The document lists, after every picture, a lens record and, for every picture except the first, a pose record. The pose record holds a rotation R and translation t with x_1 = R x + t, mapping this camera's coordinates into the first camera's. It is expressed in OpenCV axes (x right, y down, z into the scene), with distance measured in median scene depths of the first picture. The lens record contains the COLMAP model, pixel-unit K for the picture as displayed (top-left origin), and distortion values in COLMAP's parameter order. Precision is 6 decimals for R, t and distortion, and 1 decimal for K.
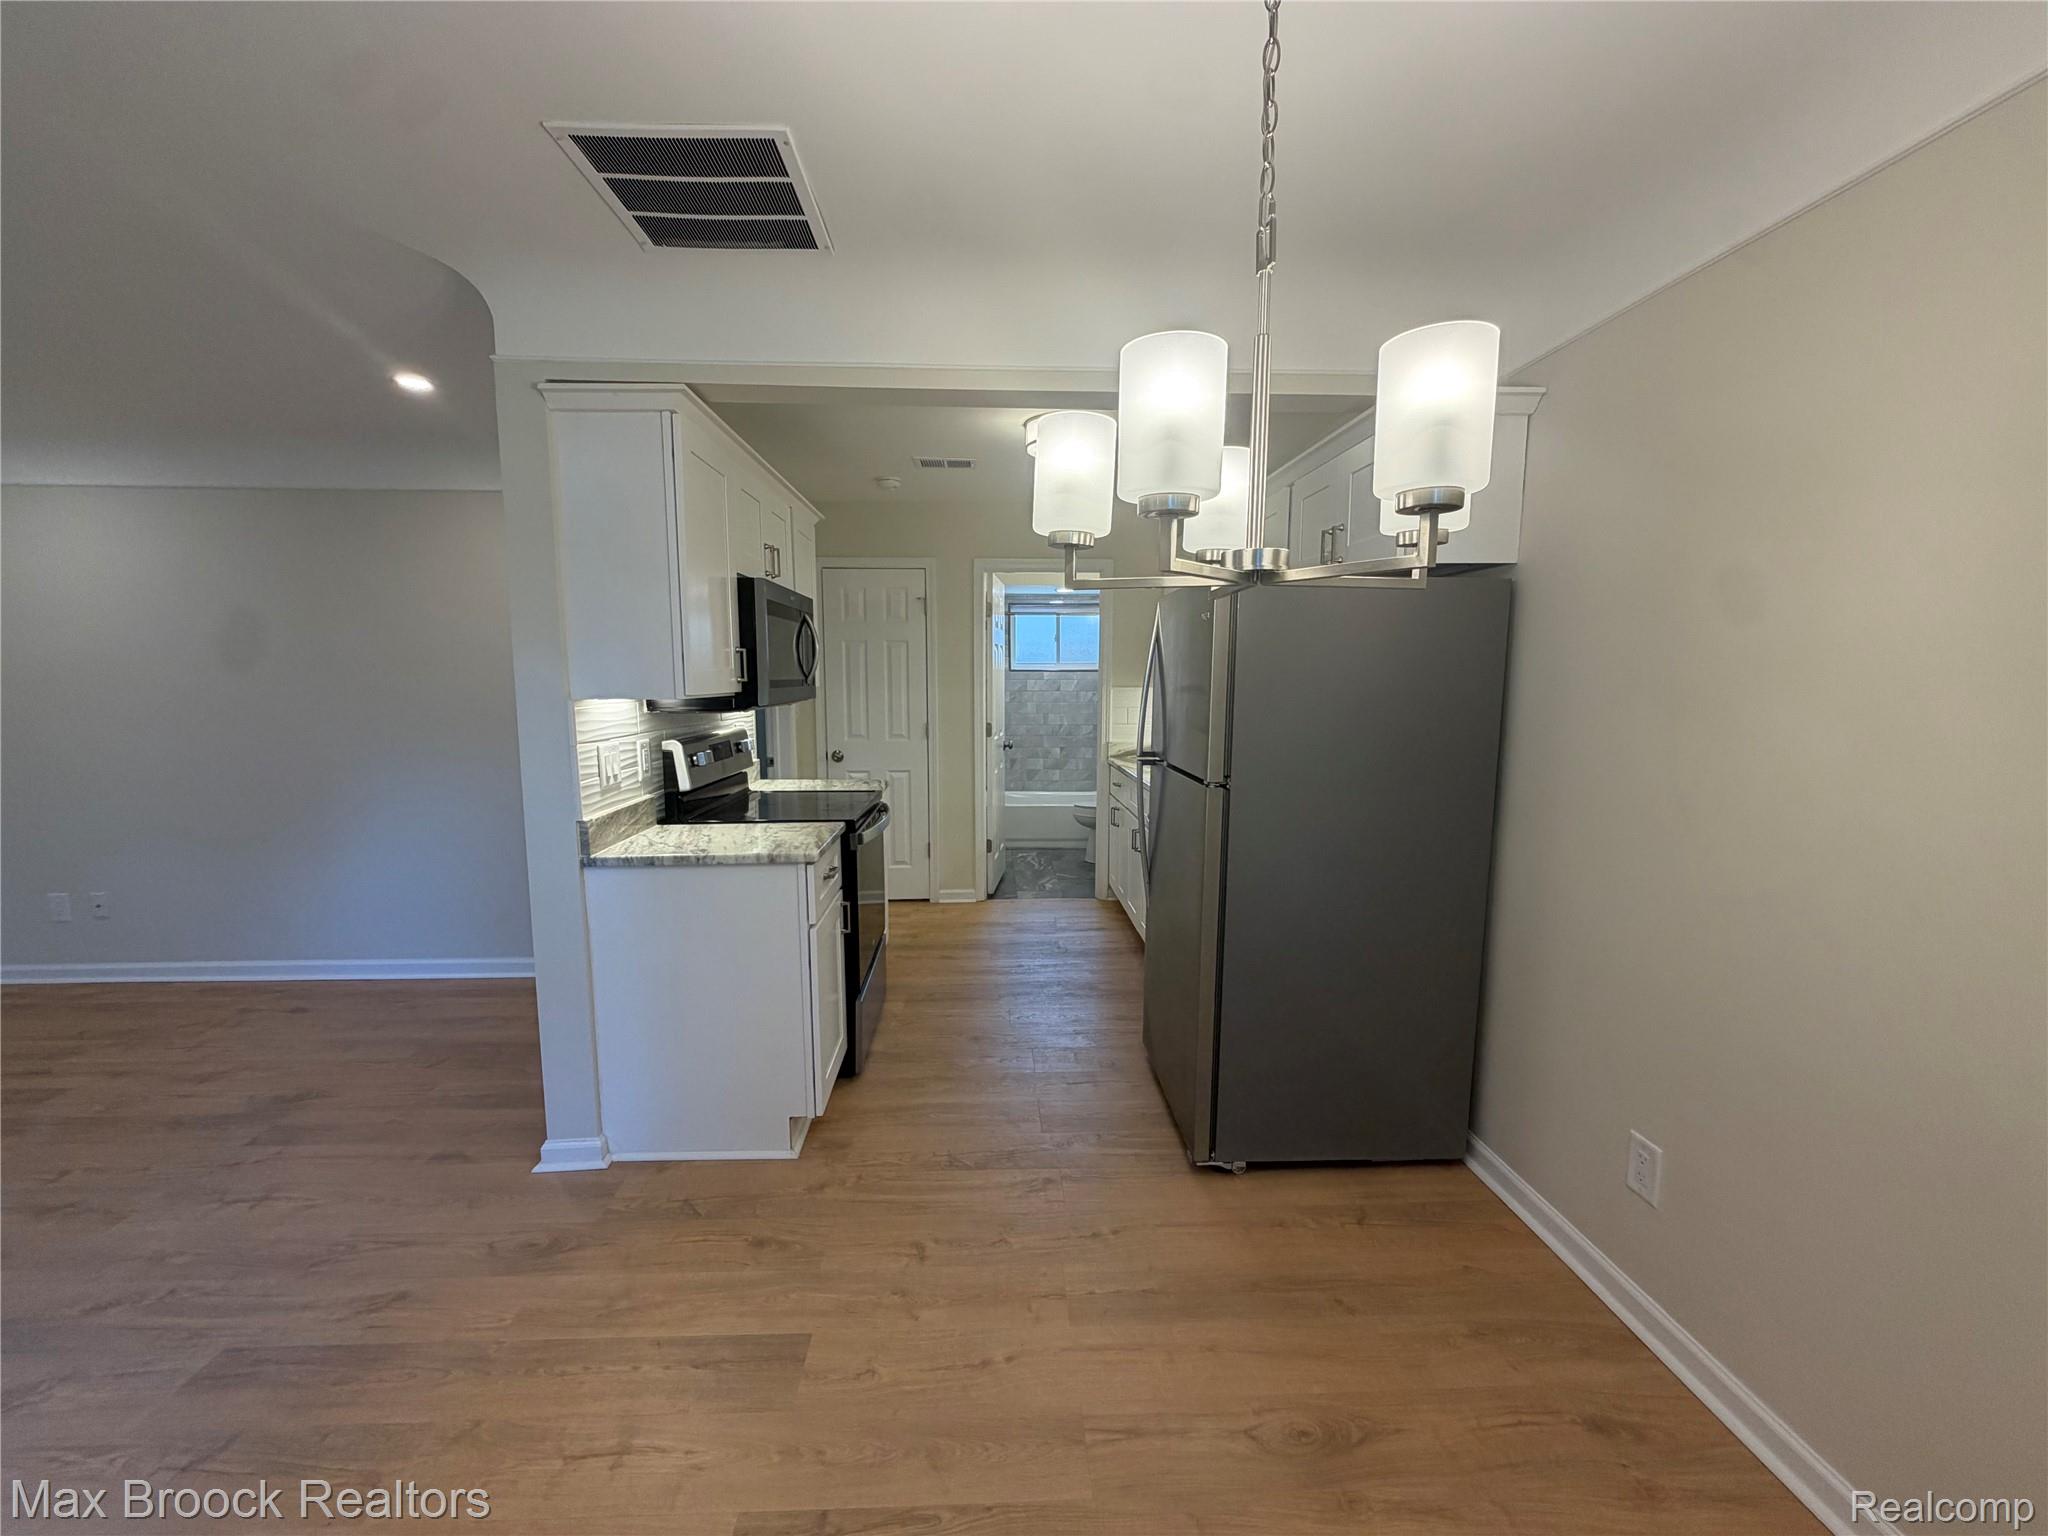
lens RADIAL K [[822.0, 0, 1013.4], [0, 822.0, 770.9], [0, 0, 1]] dist [0.003203, -0.000034]
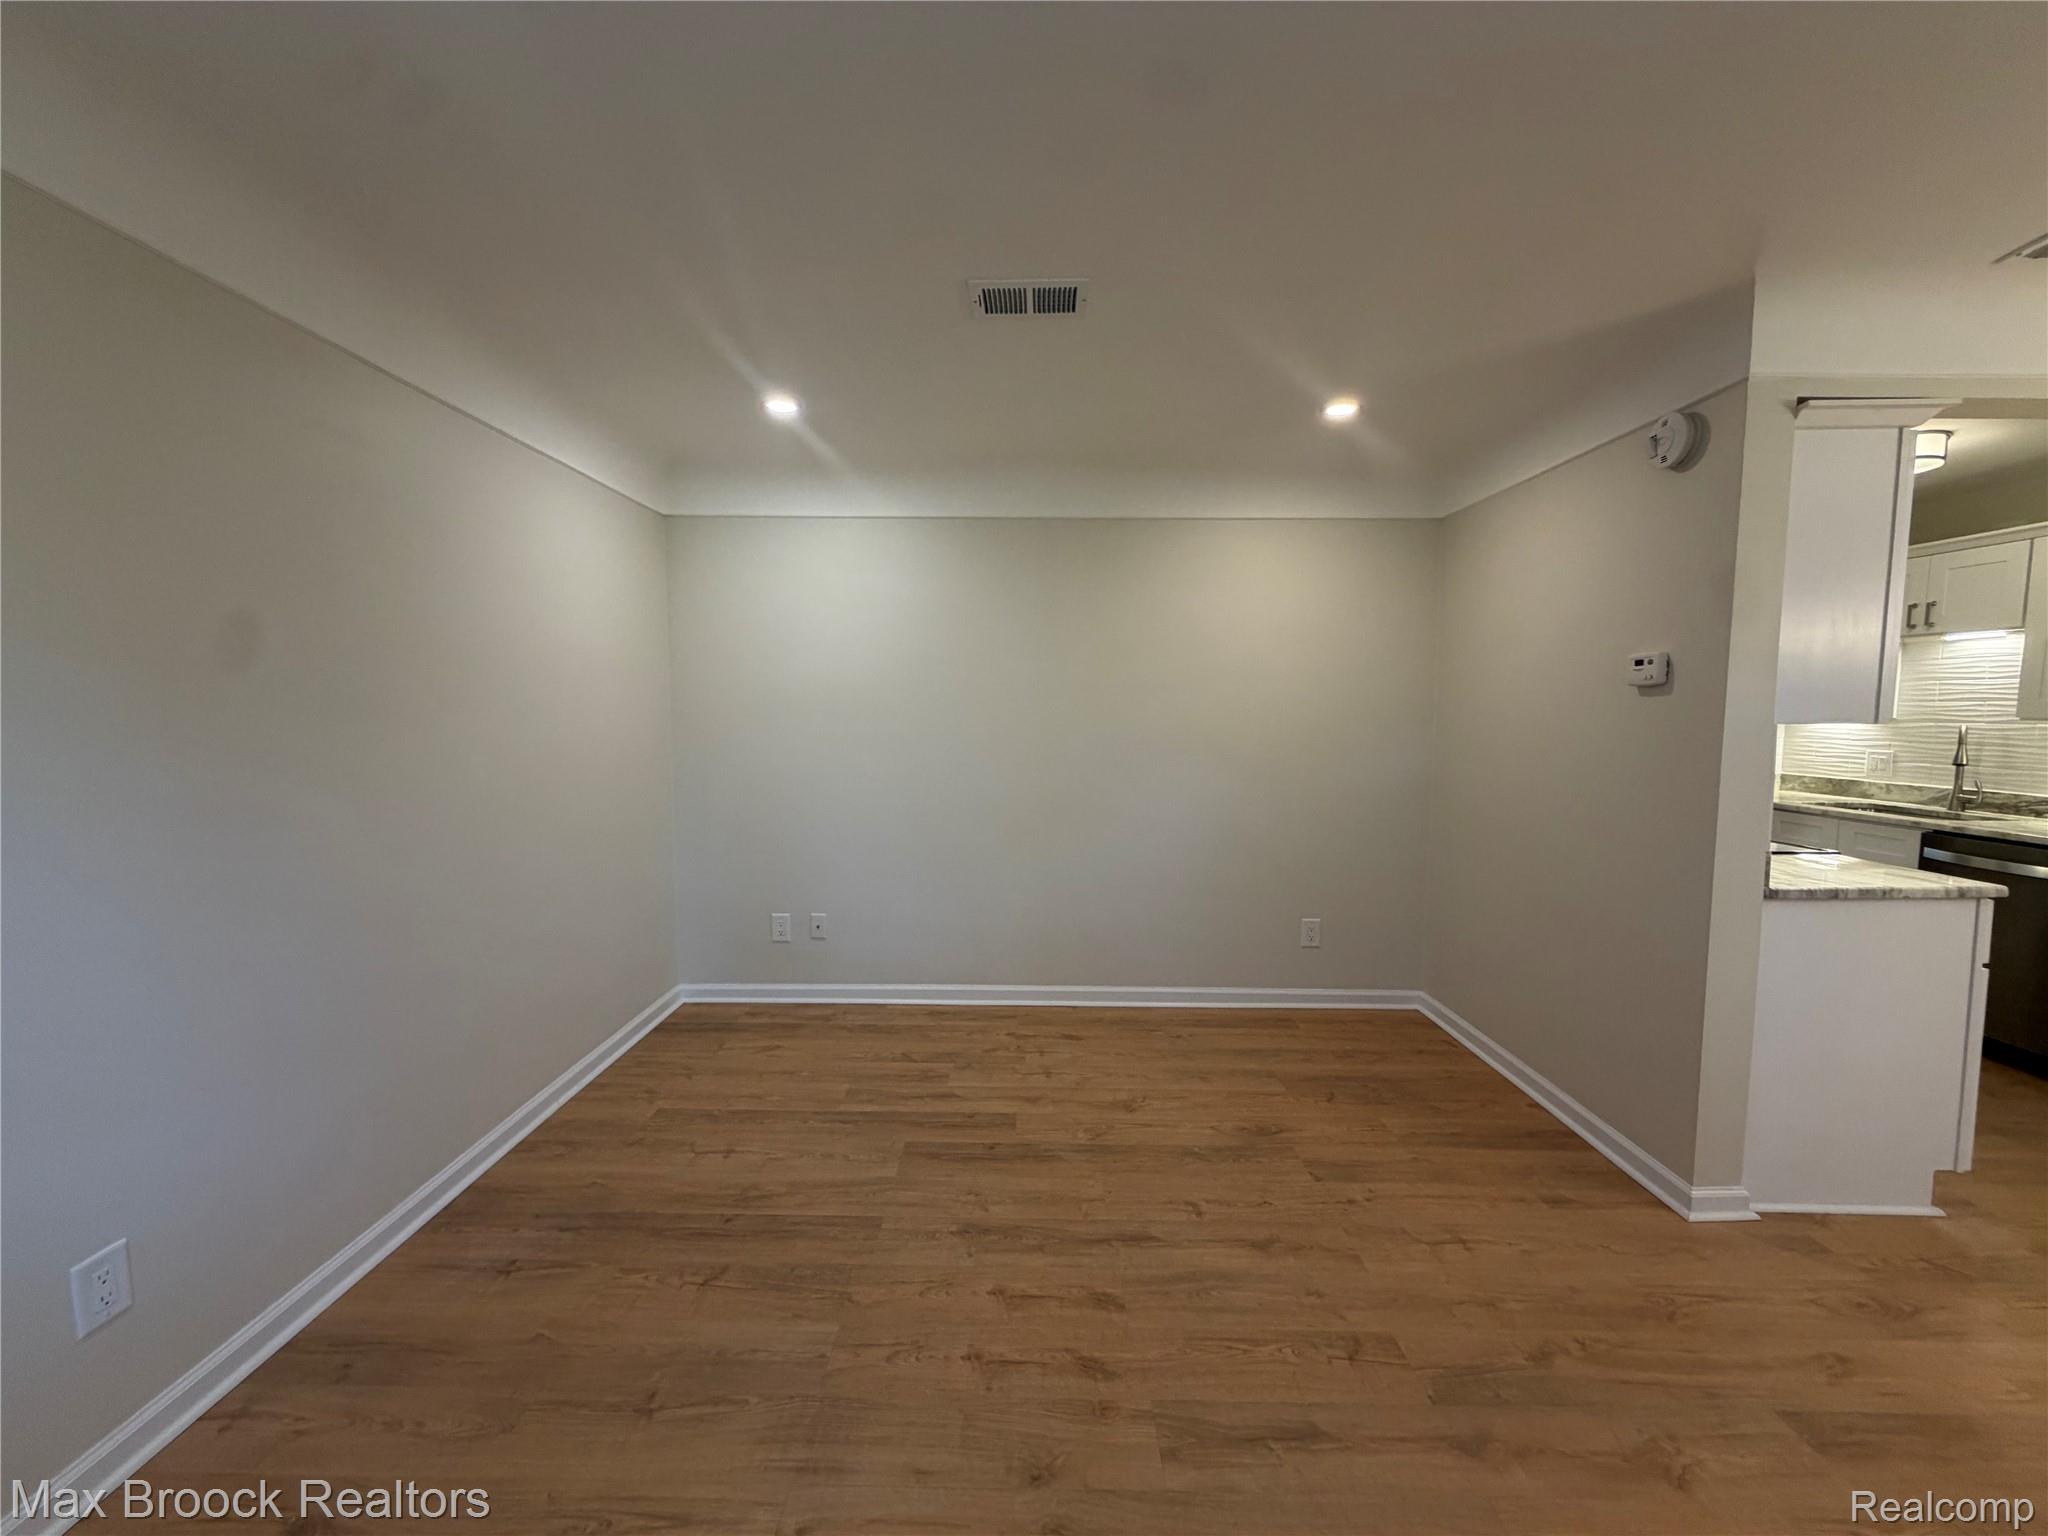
lens RADIAL K [[817.7, 0, 1018.6], [0, 817.7, 771.7], [0, 0, 1]] dist [0.001932, -0.000789]
pose [[0.998785, 0.007283, -0.048733, -1.341669], [-0.009087, 0.999278, -0.036904, 0.012313], [0.048429, 0.037302, 0.998130, 0.003096]]
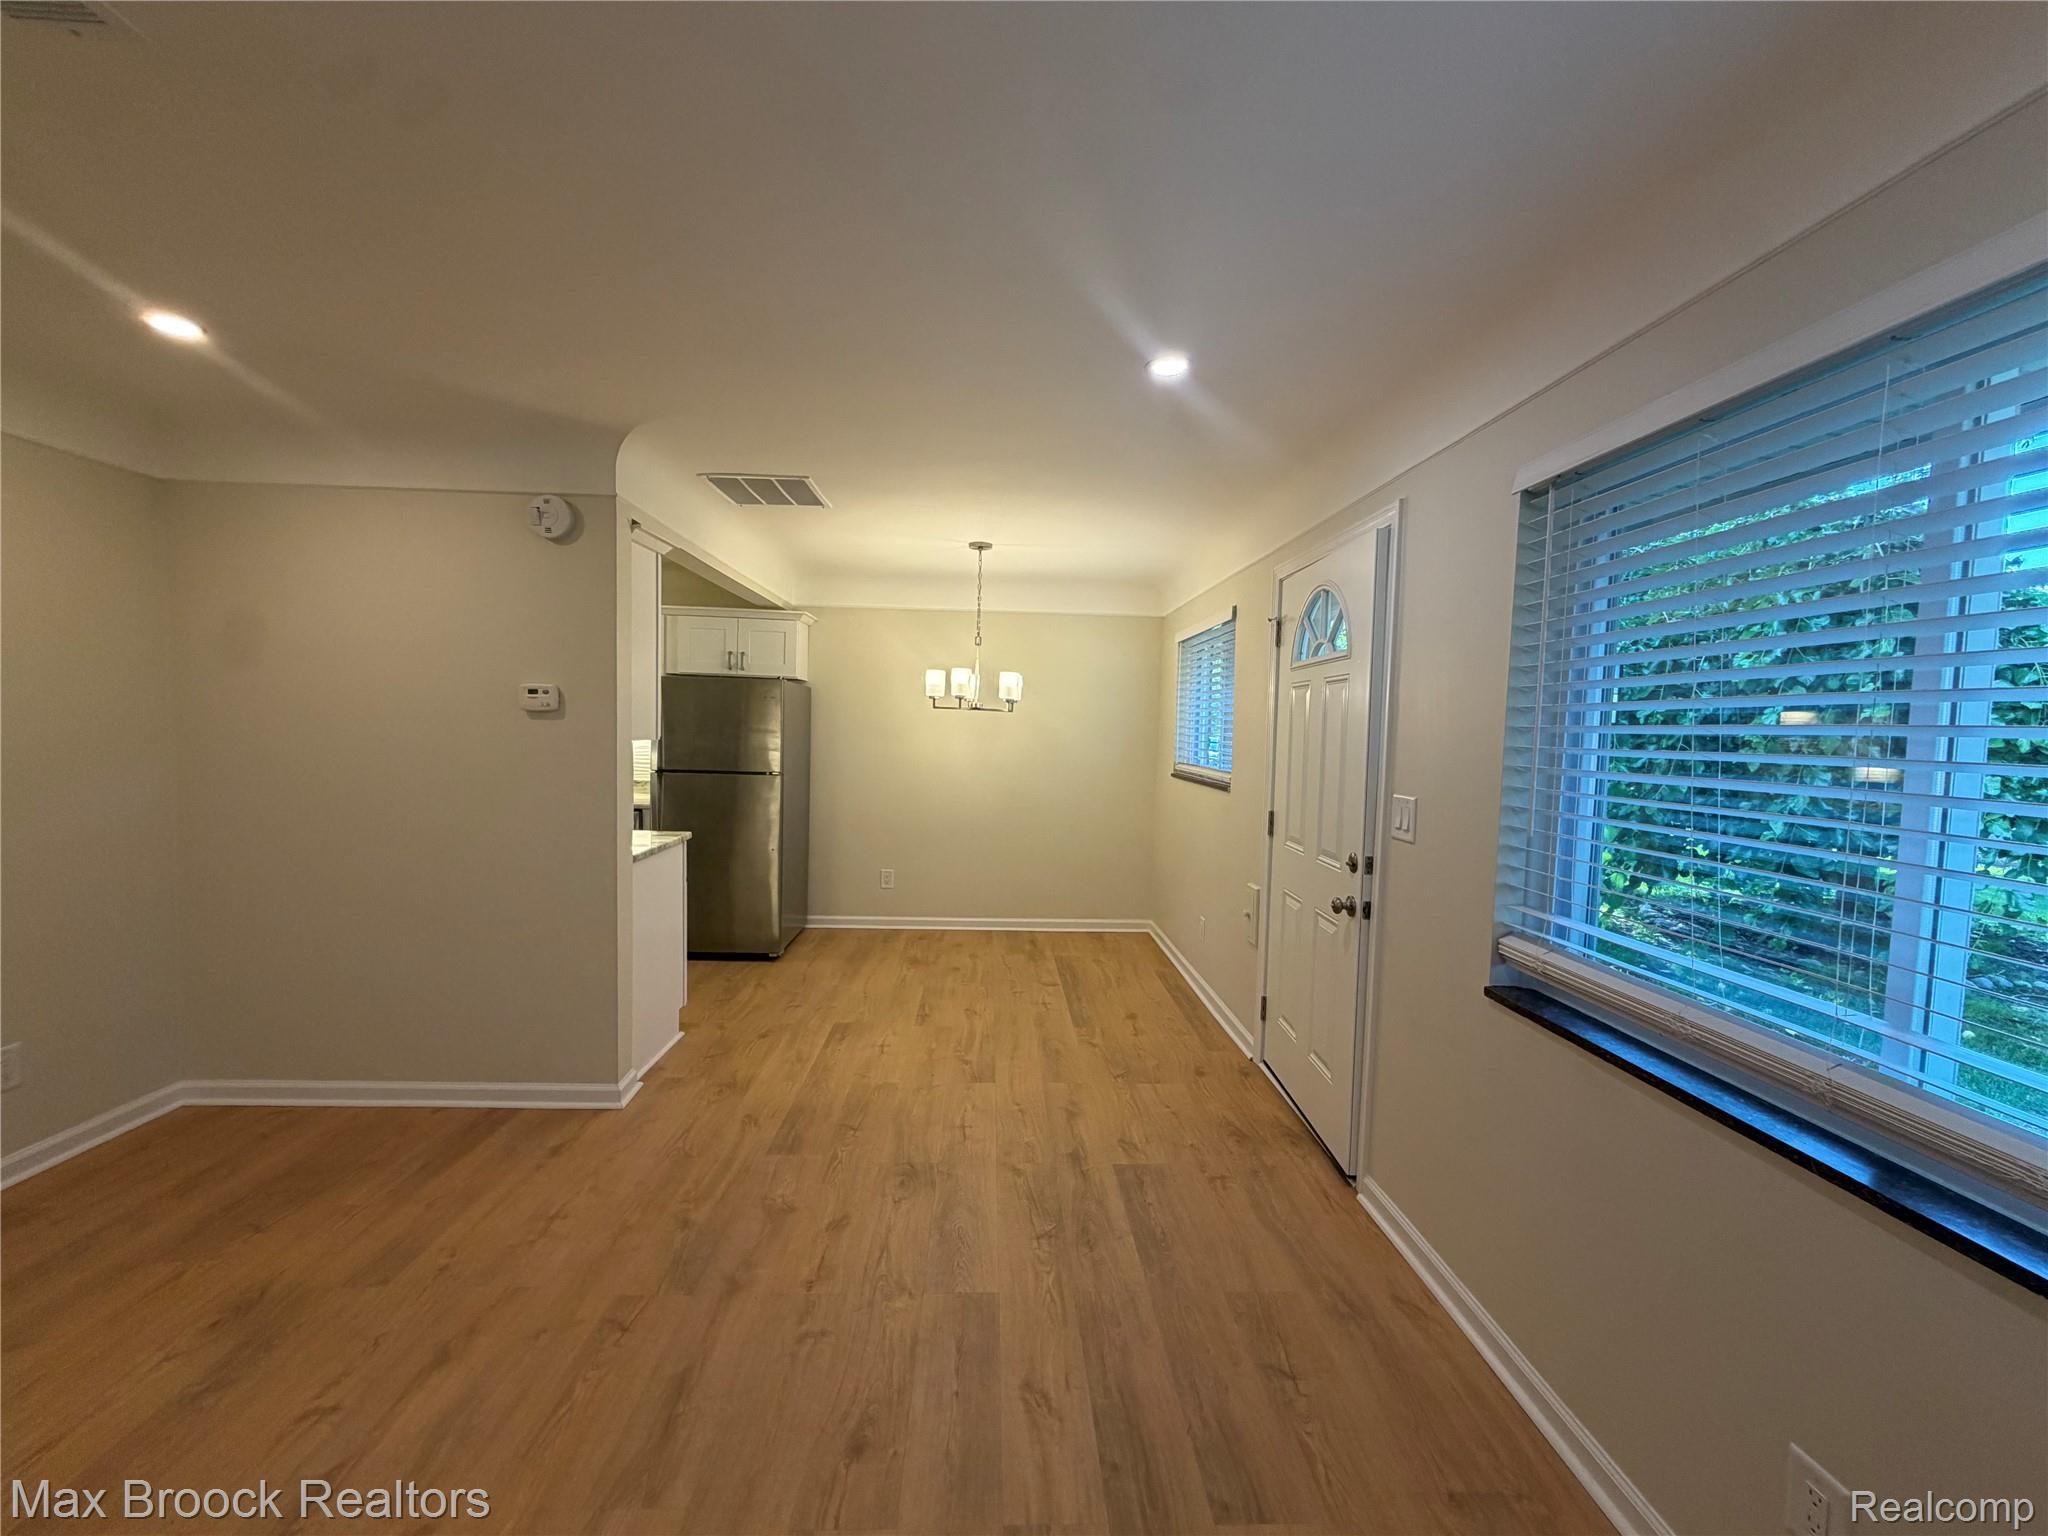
lens RADIAL K [[817.7, 0, 1018.6], [0, 817.7, 771.7], [0, 0, 1]] dist [0.001932, -0.000789]
pose [[-0.001540, -0.056890, 0.998379, -1.870738], [0.089776, 0.994341, 0.056798, -0.054152], [-0.995961, 0.089718, 0.003576, 0.340612]]
